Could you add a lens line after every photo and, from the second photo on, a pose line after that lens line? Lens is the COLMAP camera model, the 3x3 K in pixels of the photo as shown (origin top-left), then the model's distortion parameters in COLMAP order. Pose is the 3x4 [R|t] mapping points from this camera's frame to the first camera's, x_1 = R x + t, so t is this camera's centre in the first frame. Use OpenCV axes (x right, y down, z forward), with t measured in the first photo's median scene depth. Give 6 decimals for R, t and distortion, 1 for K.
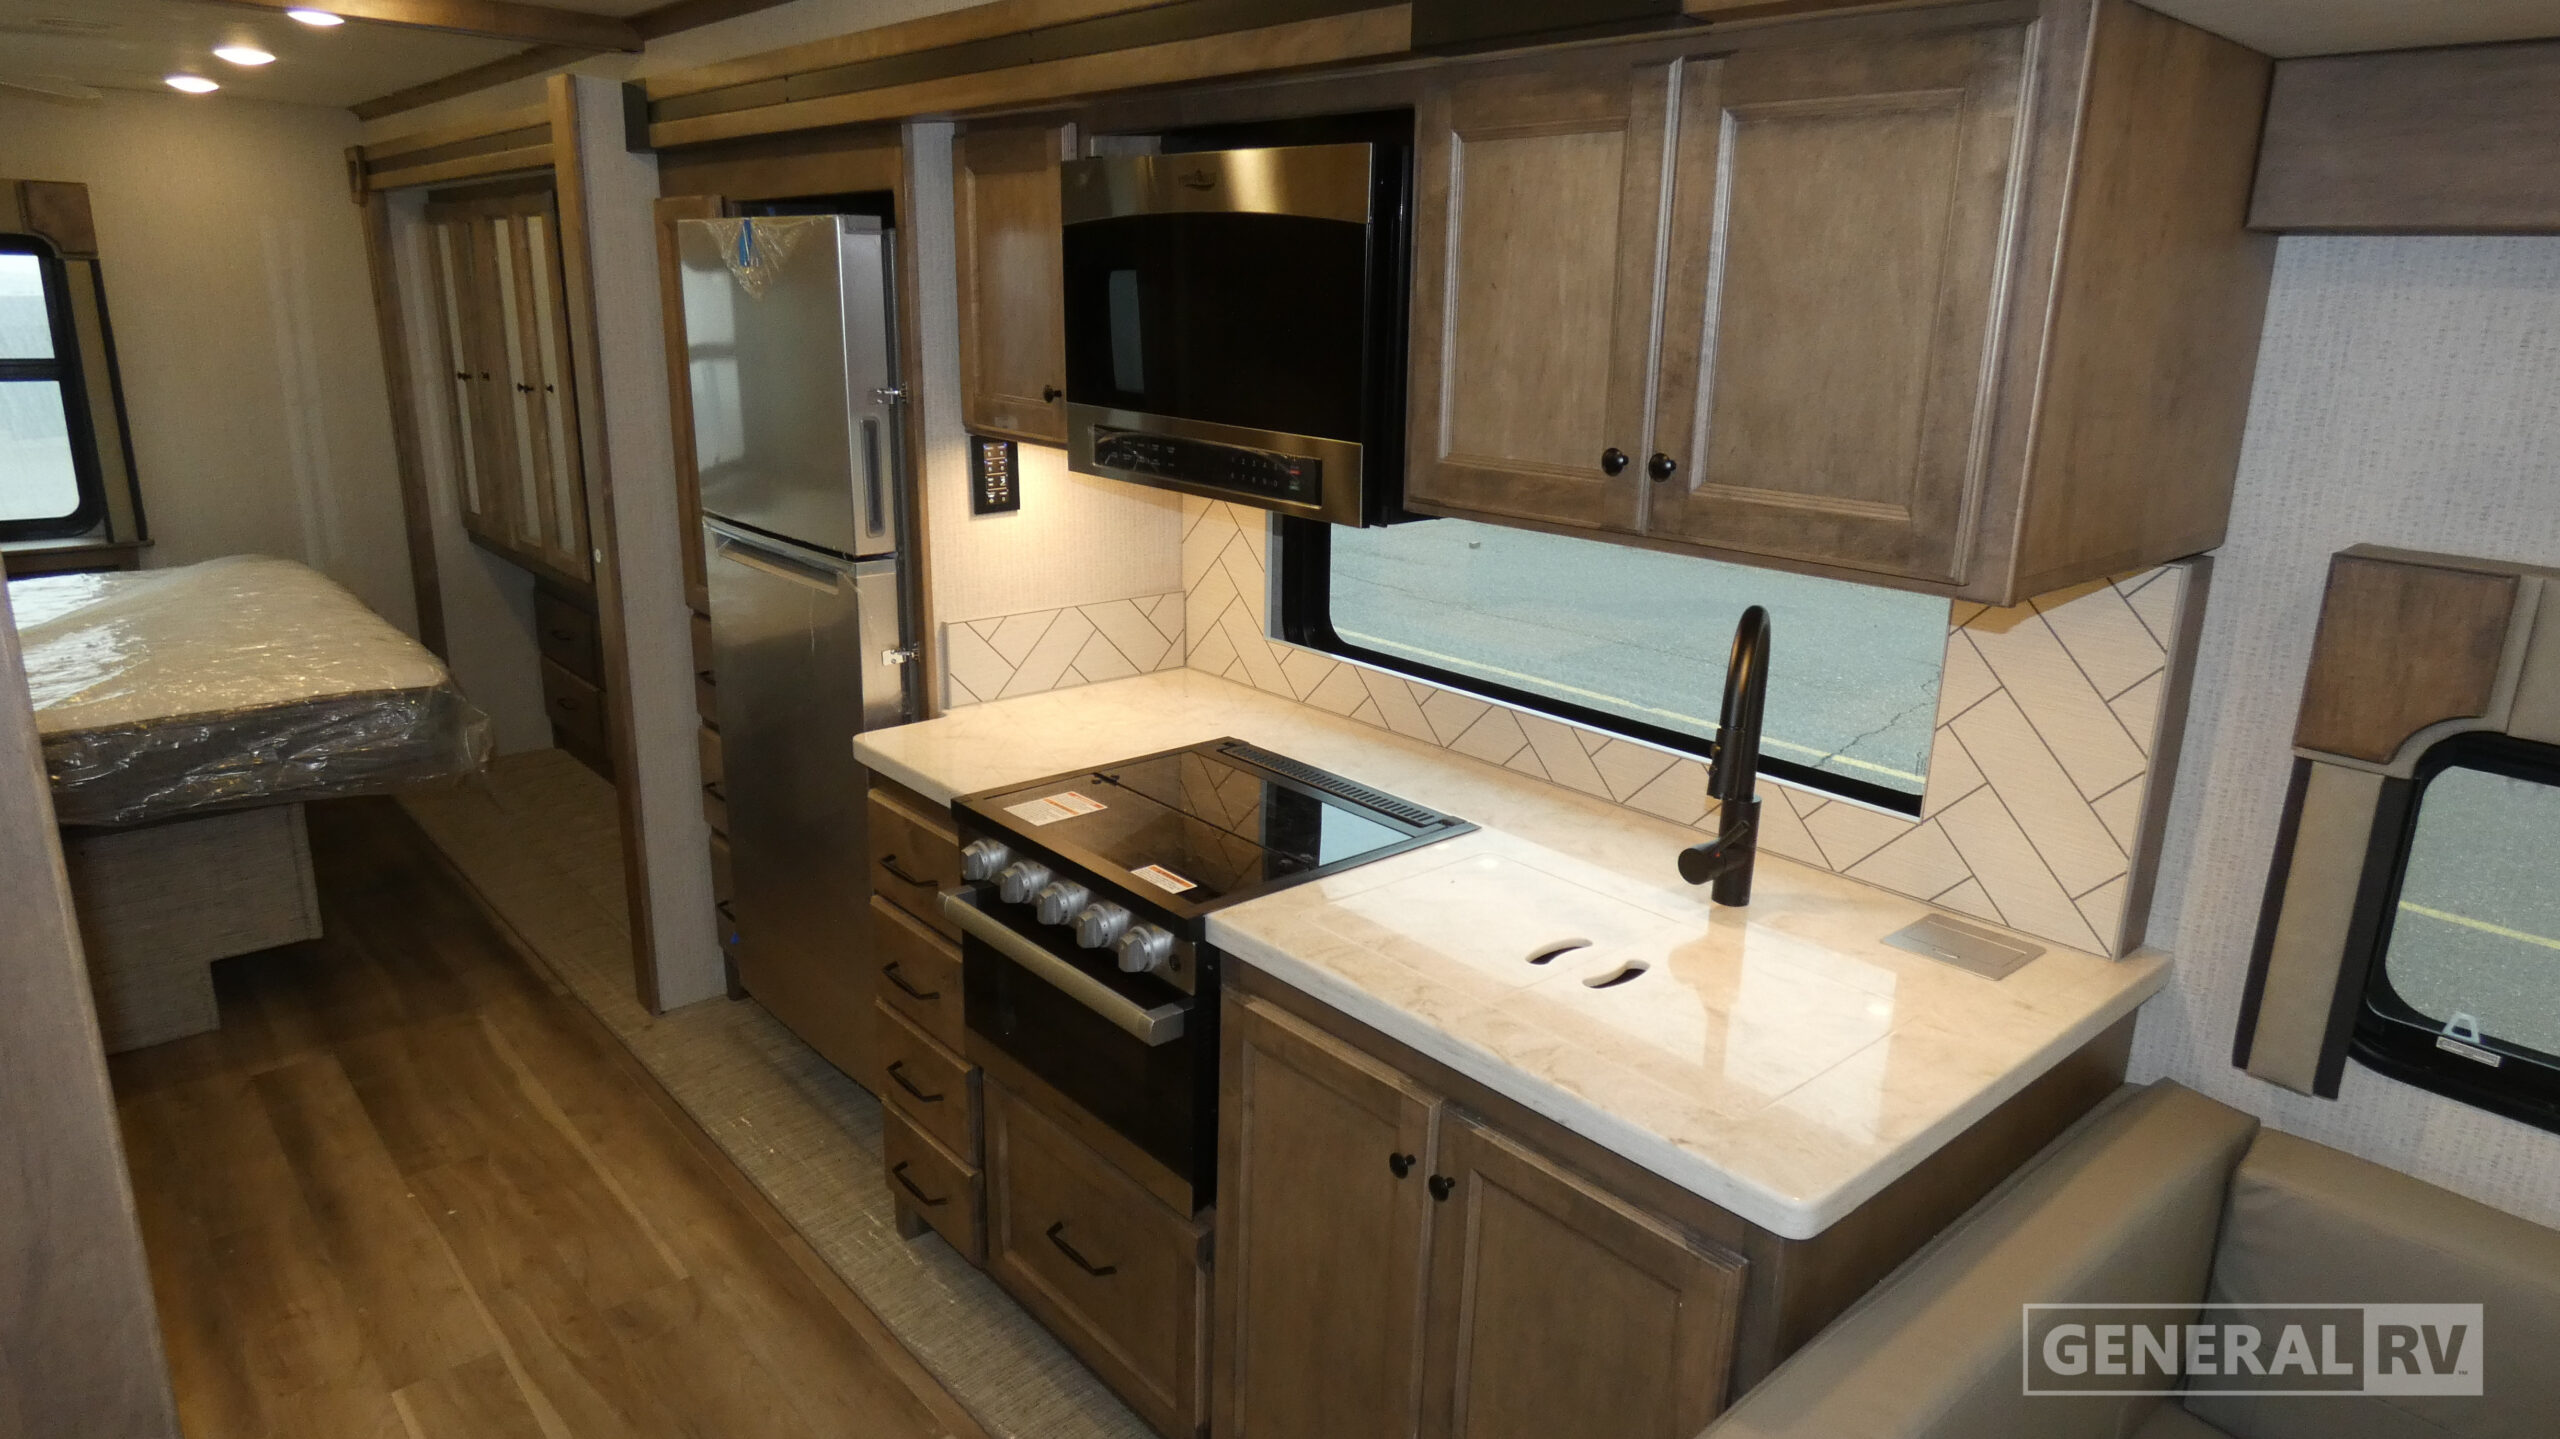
lens RADIAL K [[1546.7, 0, 1281.5], [0, 1546.7, 710.6], [0, 0, 1]] dist [0.000658, -0.000602]
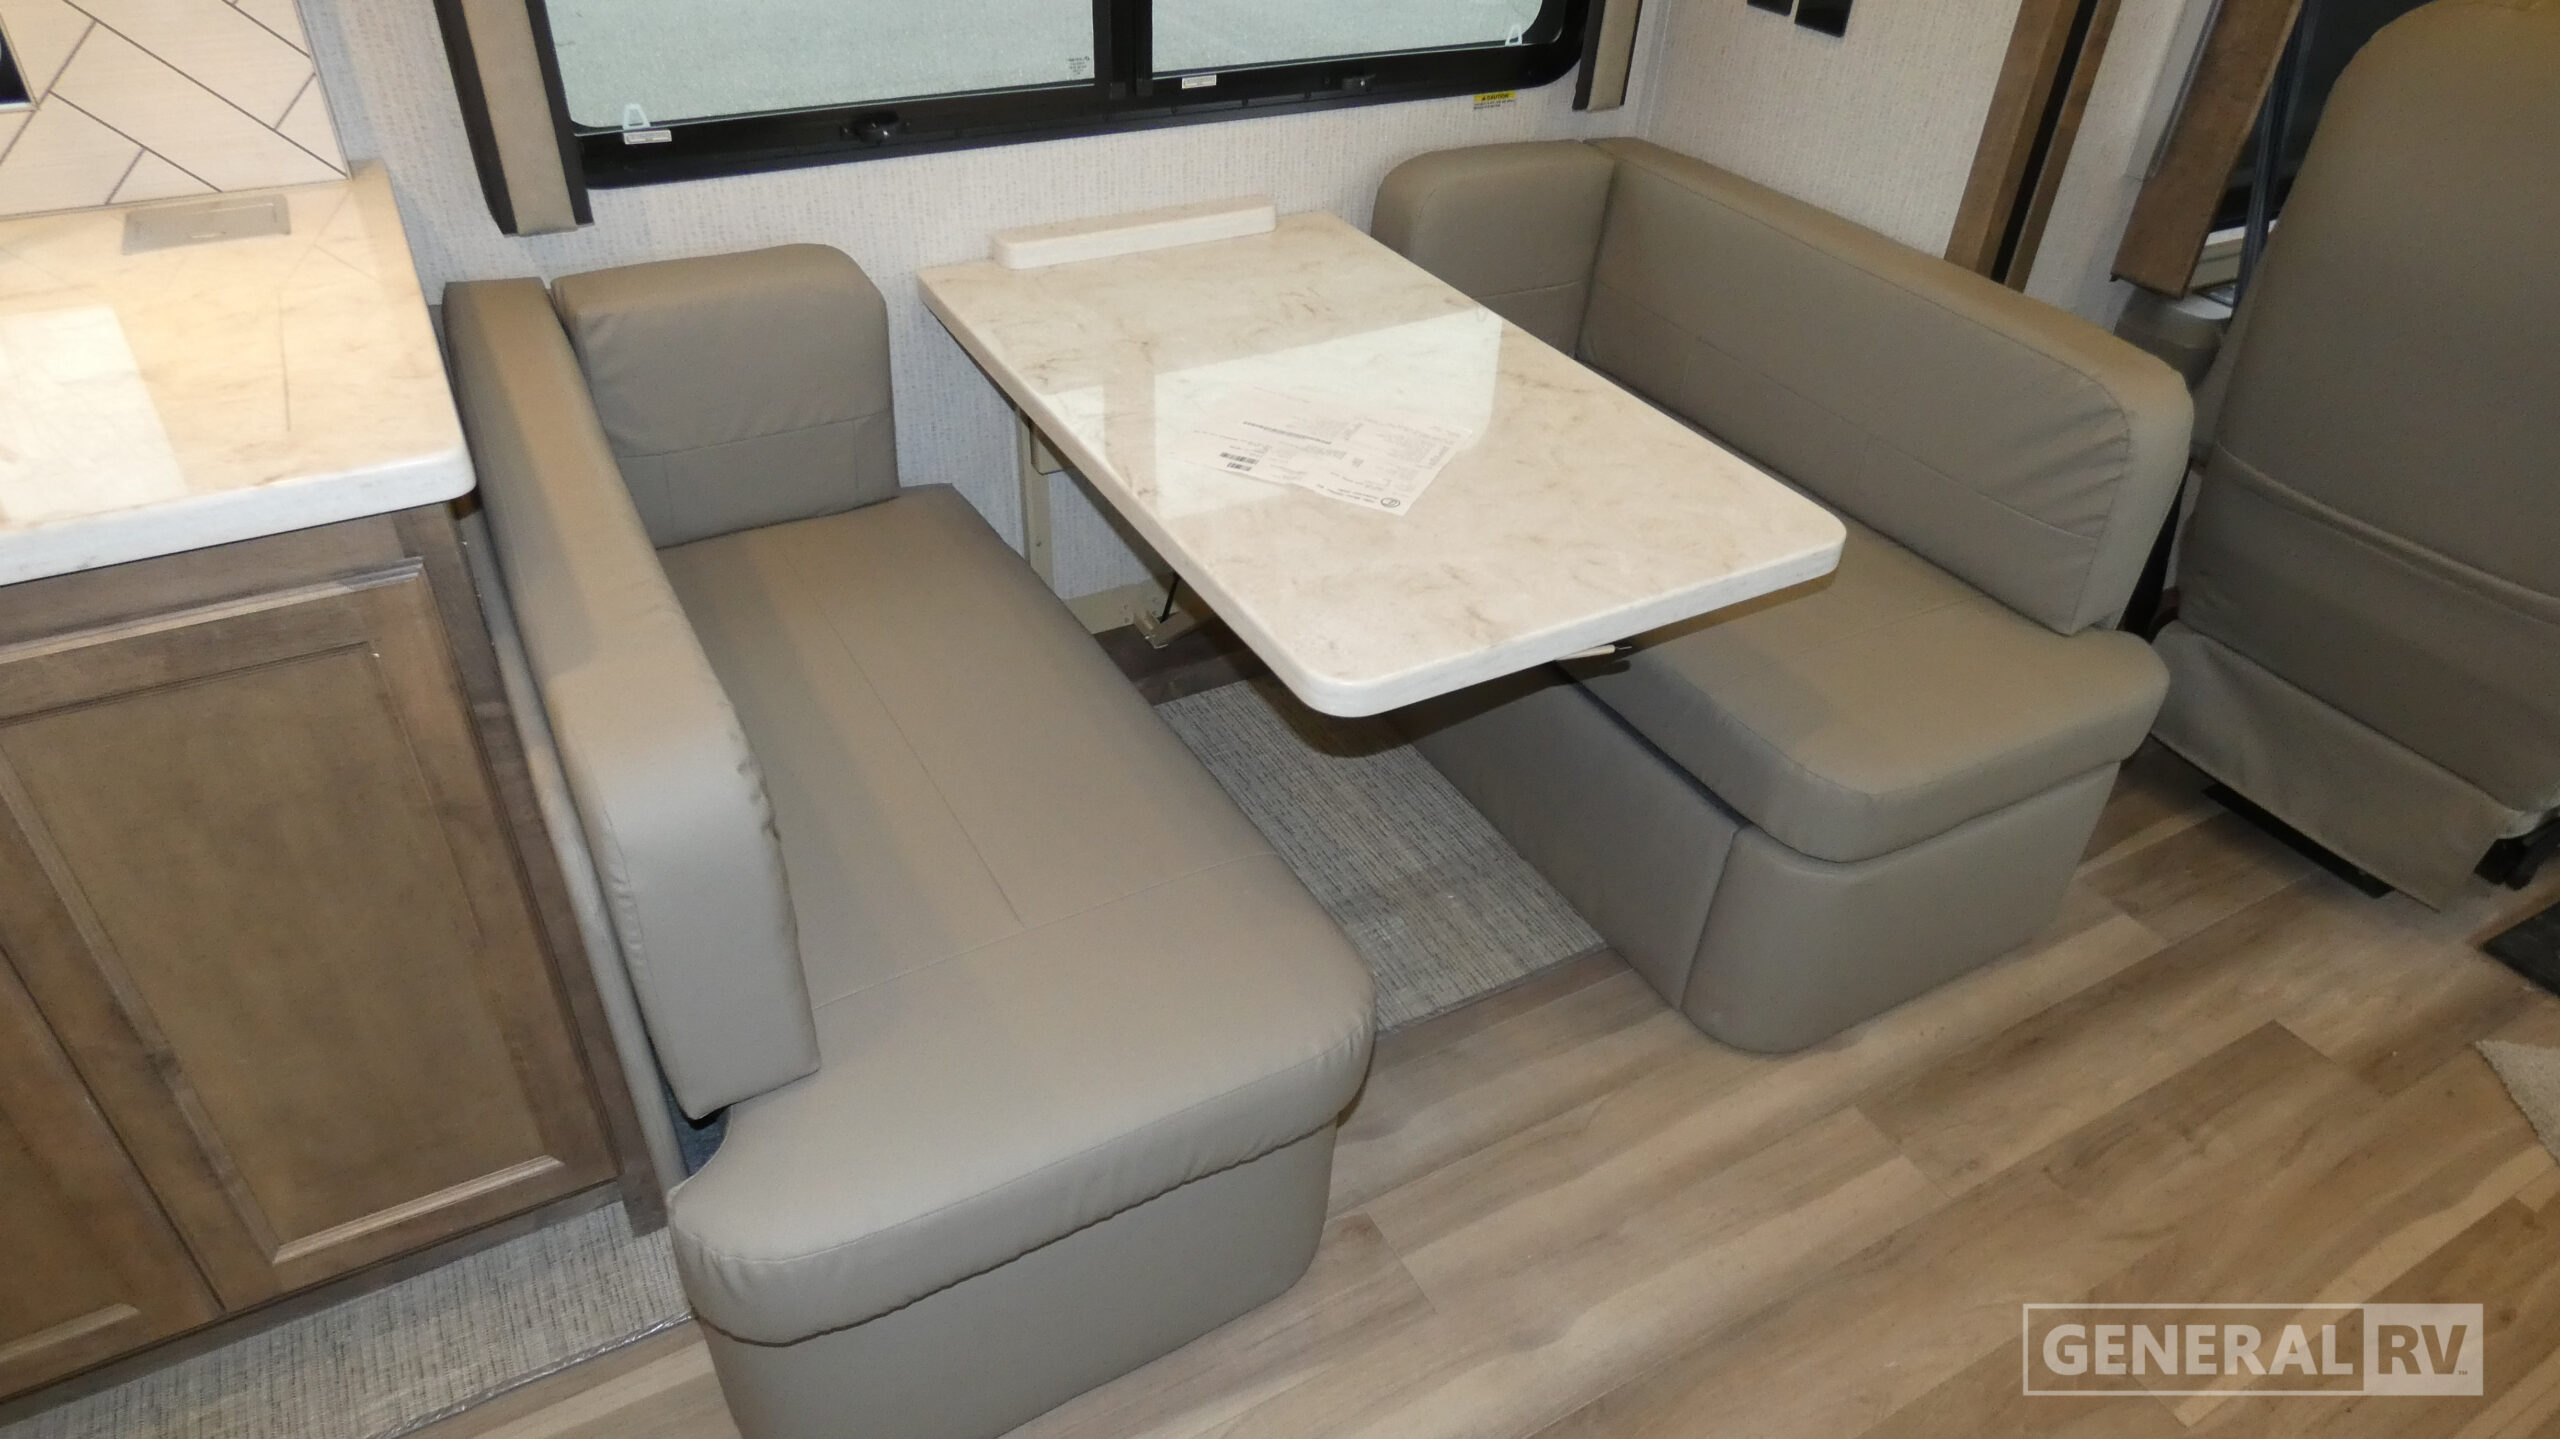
lens RADIAL K [[1546.7, 0, 1281.5], [0, 1546.7, 710.6], [0, 0, 1]] dist [0.000658, -0.000602]
pose [[0.210658, -0.583444, 0.784357, -0.295641], [0.238730, 0.808773, 0.537490, 0.062035], [-0.947962, 0.074023, 0.309660, 0.239225]]
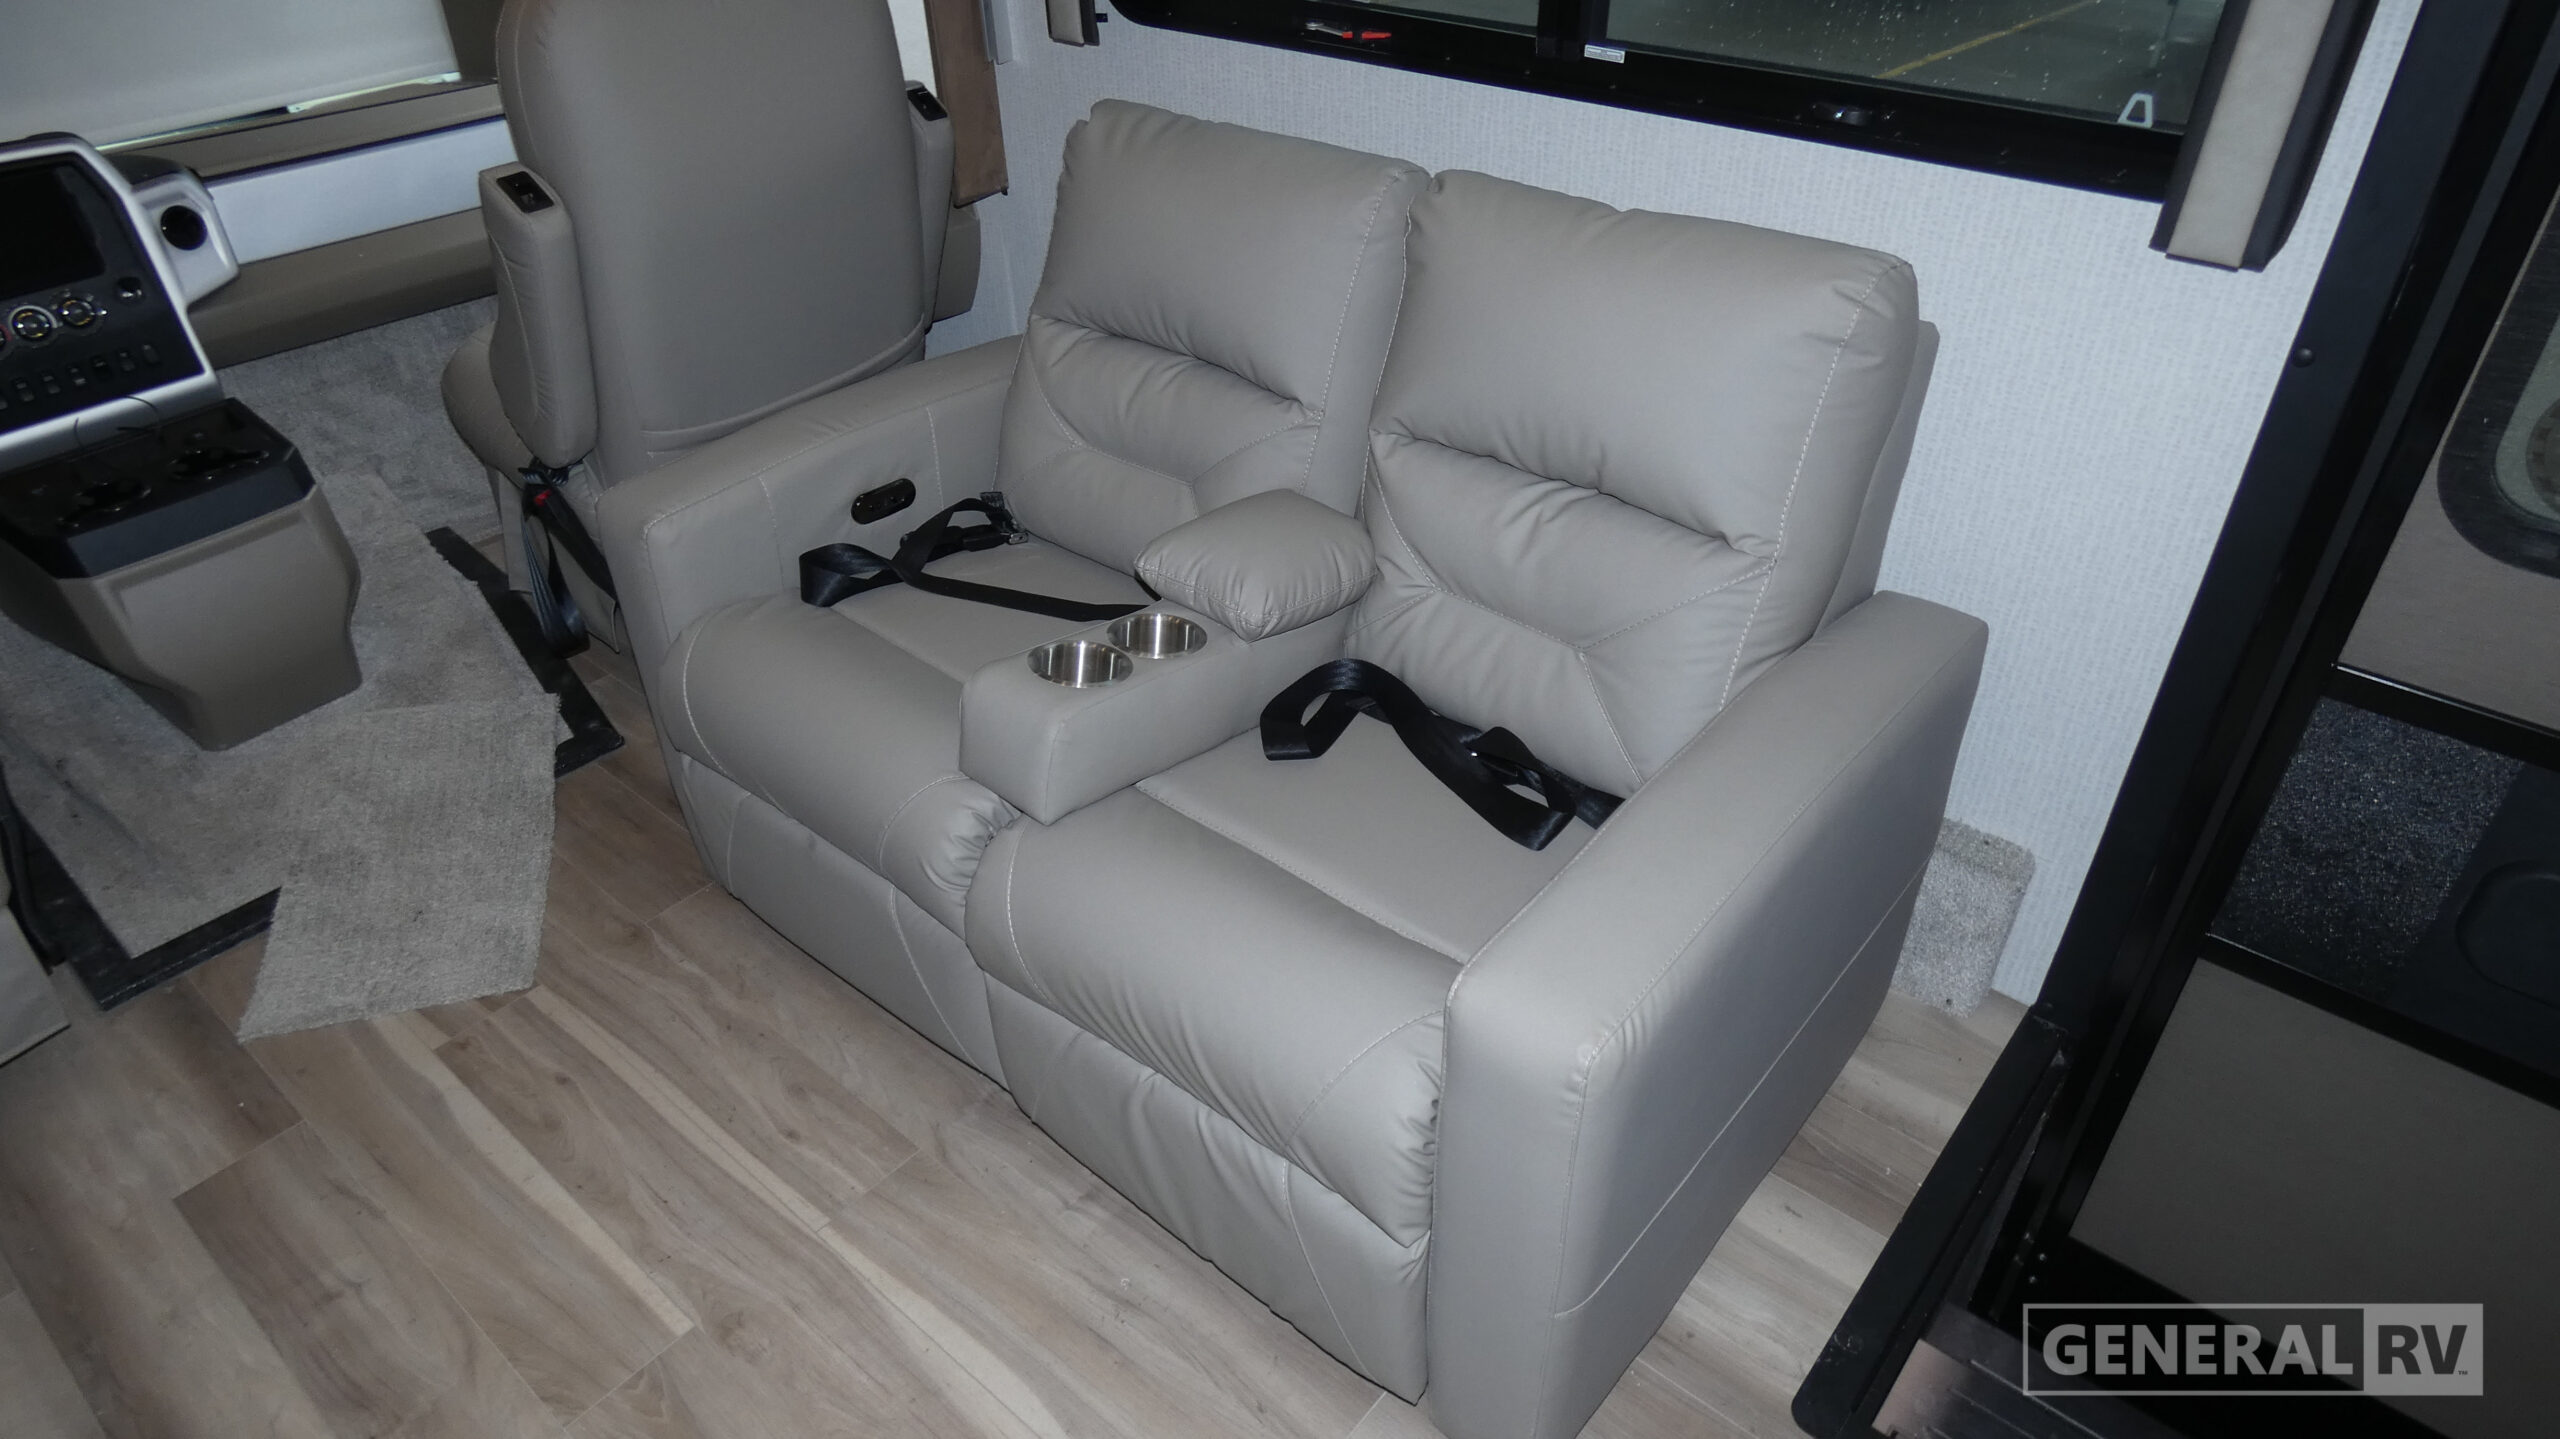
lens RADIAL K [[1529.4, 0, 1283.5], [0, 1529.4, 713.9], [0, 0, 1]] dist [-0.002469, -0.001451]
pose [[-0.988923, 0.076834, -0.126997, 0.045449], [-0.052126, 0.621331, 0.781812, 0.002333], [0.138977, 0.779772, -0.610444, 0.403624]]
